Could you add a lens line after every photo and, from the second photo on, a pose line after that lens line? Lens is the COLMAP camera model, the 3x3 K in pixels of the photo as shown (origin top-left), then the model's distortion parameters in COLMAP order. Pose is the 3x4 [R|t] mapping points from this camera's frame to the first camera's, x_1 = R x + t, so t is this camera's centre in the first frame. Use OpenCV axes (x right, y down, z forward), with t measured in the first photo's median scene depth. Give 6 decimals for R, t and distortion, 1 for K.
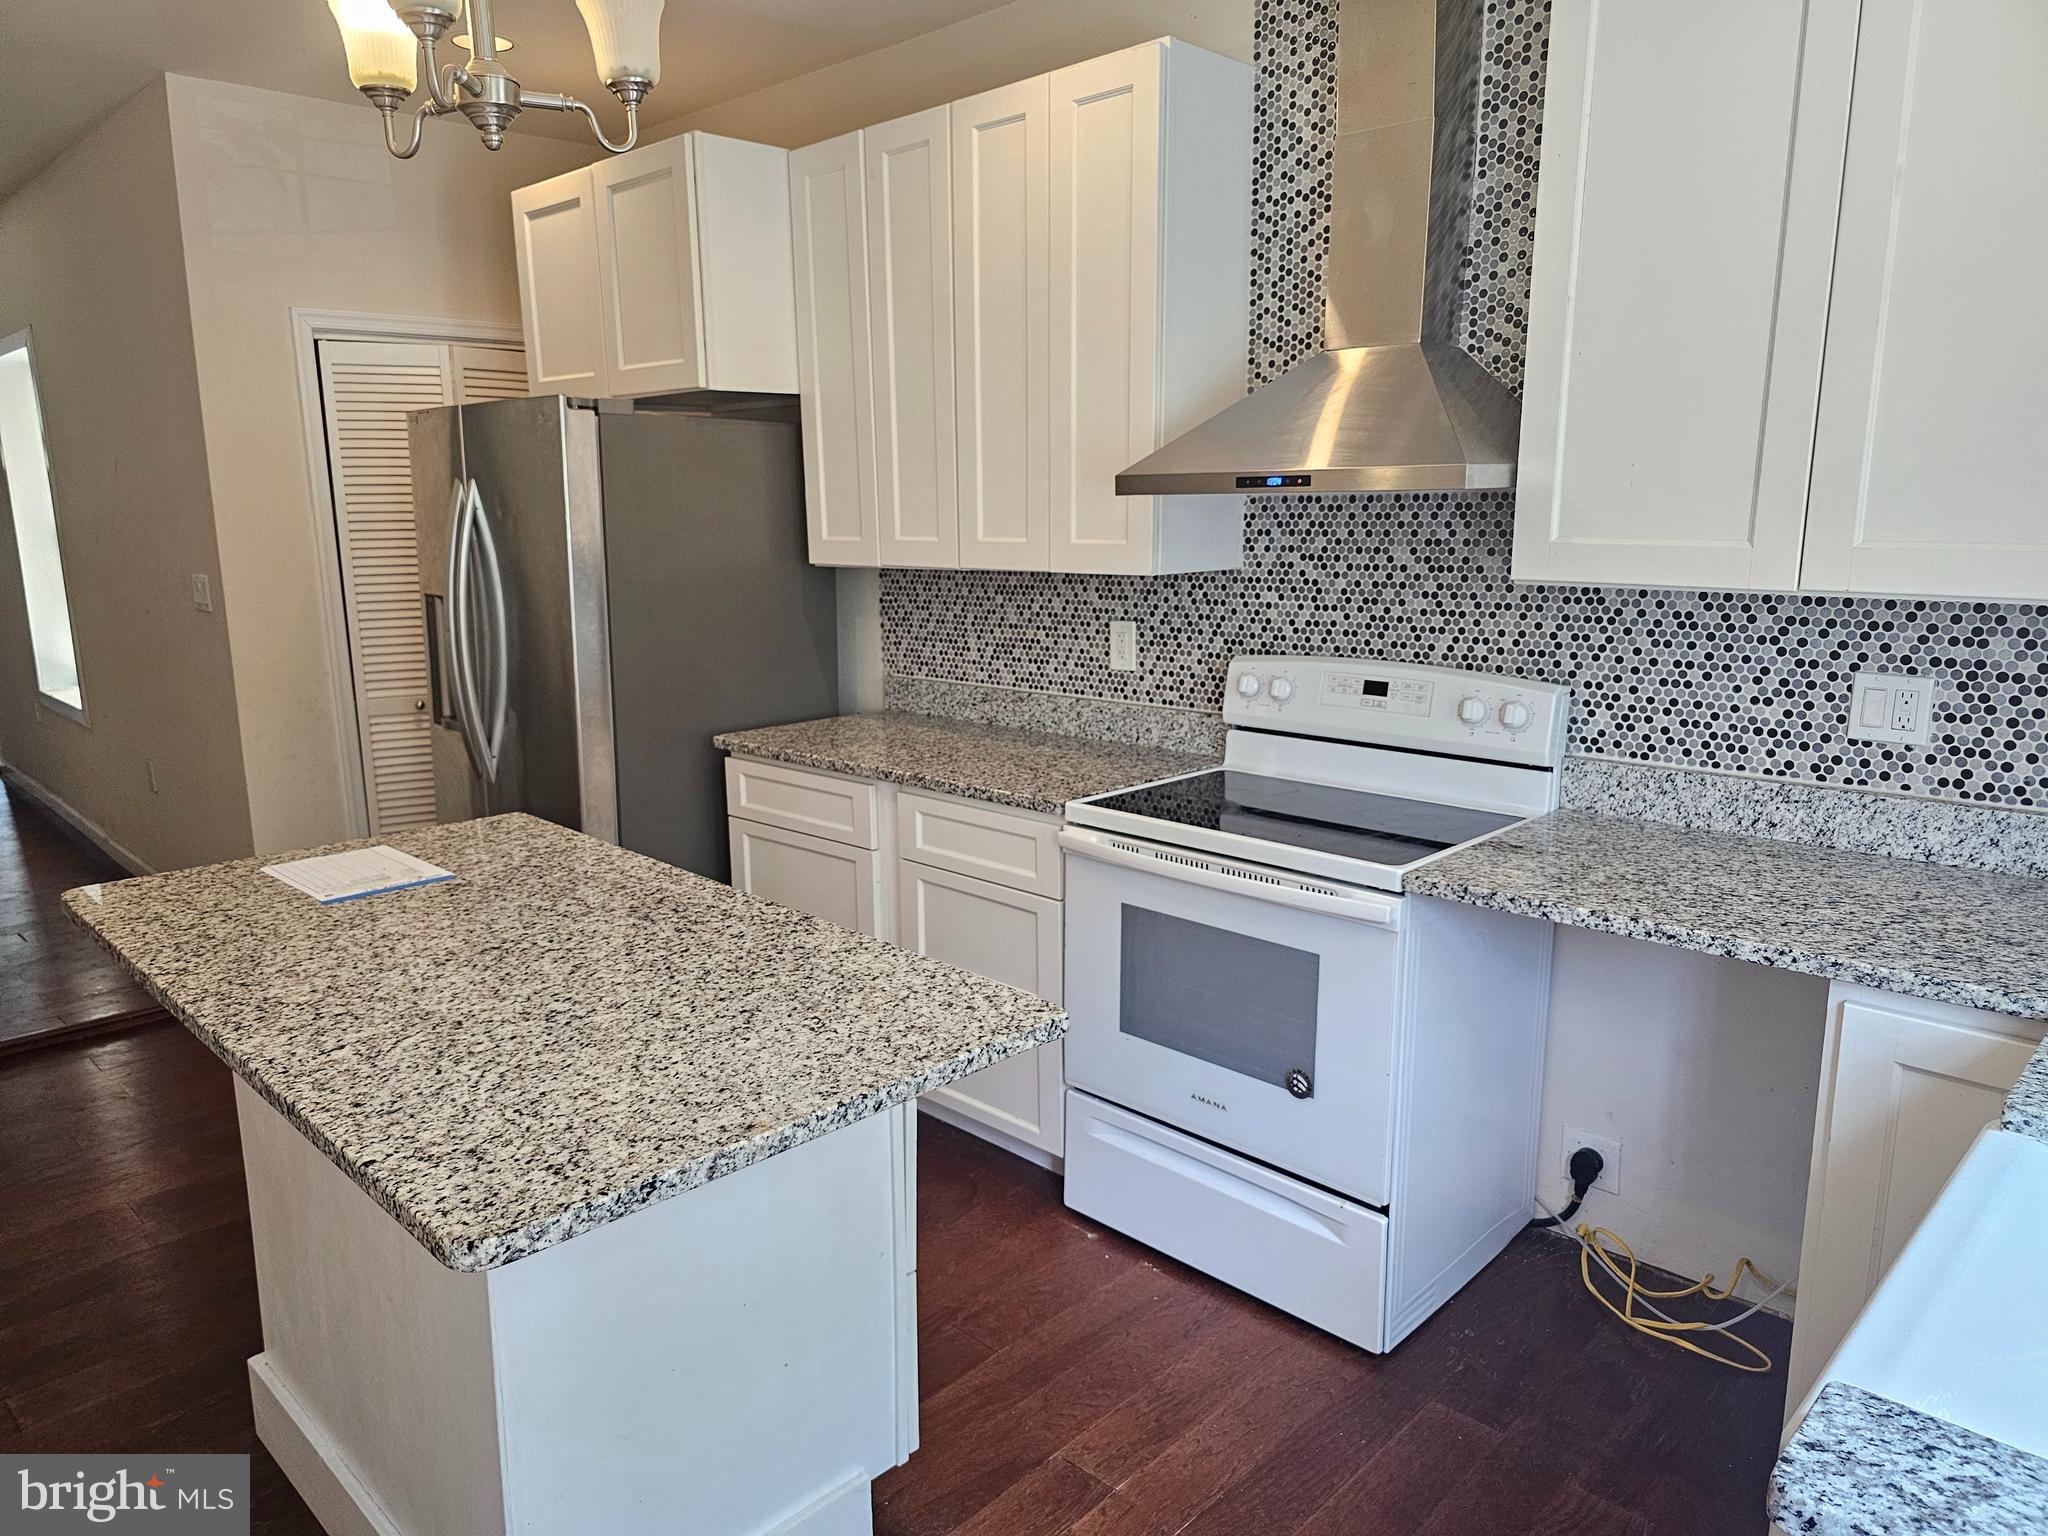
lens RADIAL K [[1376.5, 0, 1017.9], [0, 1376.5, 791.2], [0, 0, 1]] dist [-0.069039, 0.000362]
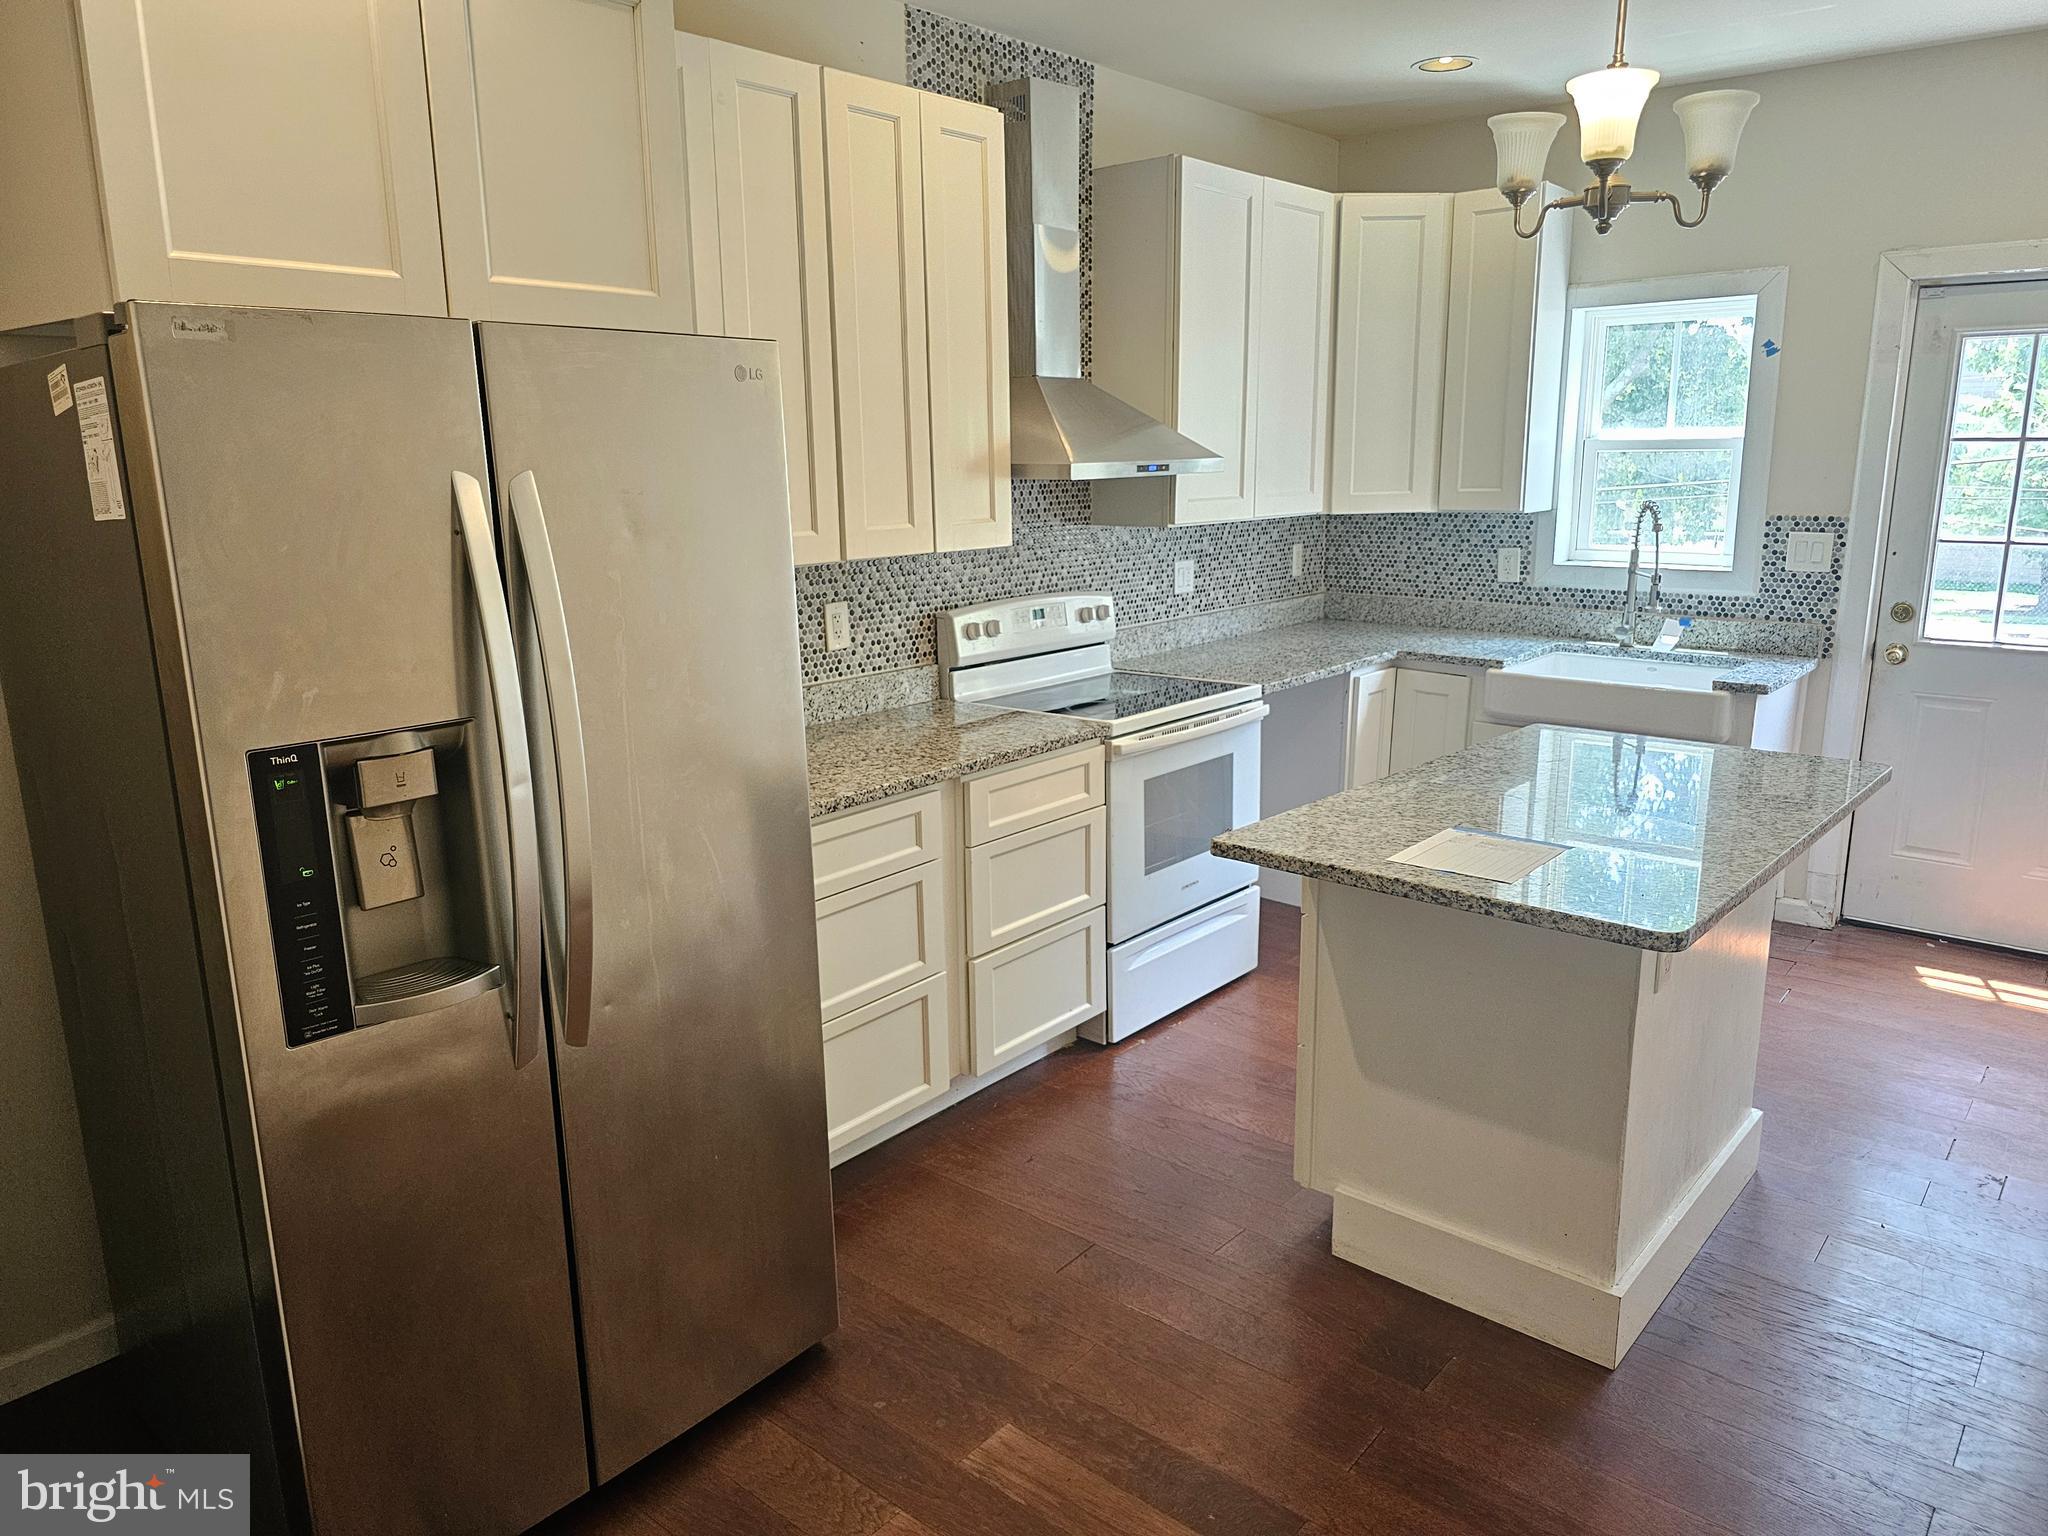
lens RADIAL K [[1385.4, 0, 1024.0], [0, 1385.4, 768.0], [0, 0, 1]] dist [0.012552, -0.002298]
pose [[-0.101417, -0.206779, 0.973117, -1.197450], [0.213347, 0.950883, 0.224289, -0.253319], [-0.971698, 0.230359, -0.052320, 1.135342]]
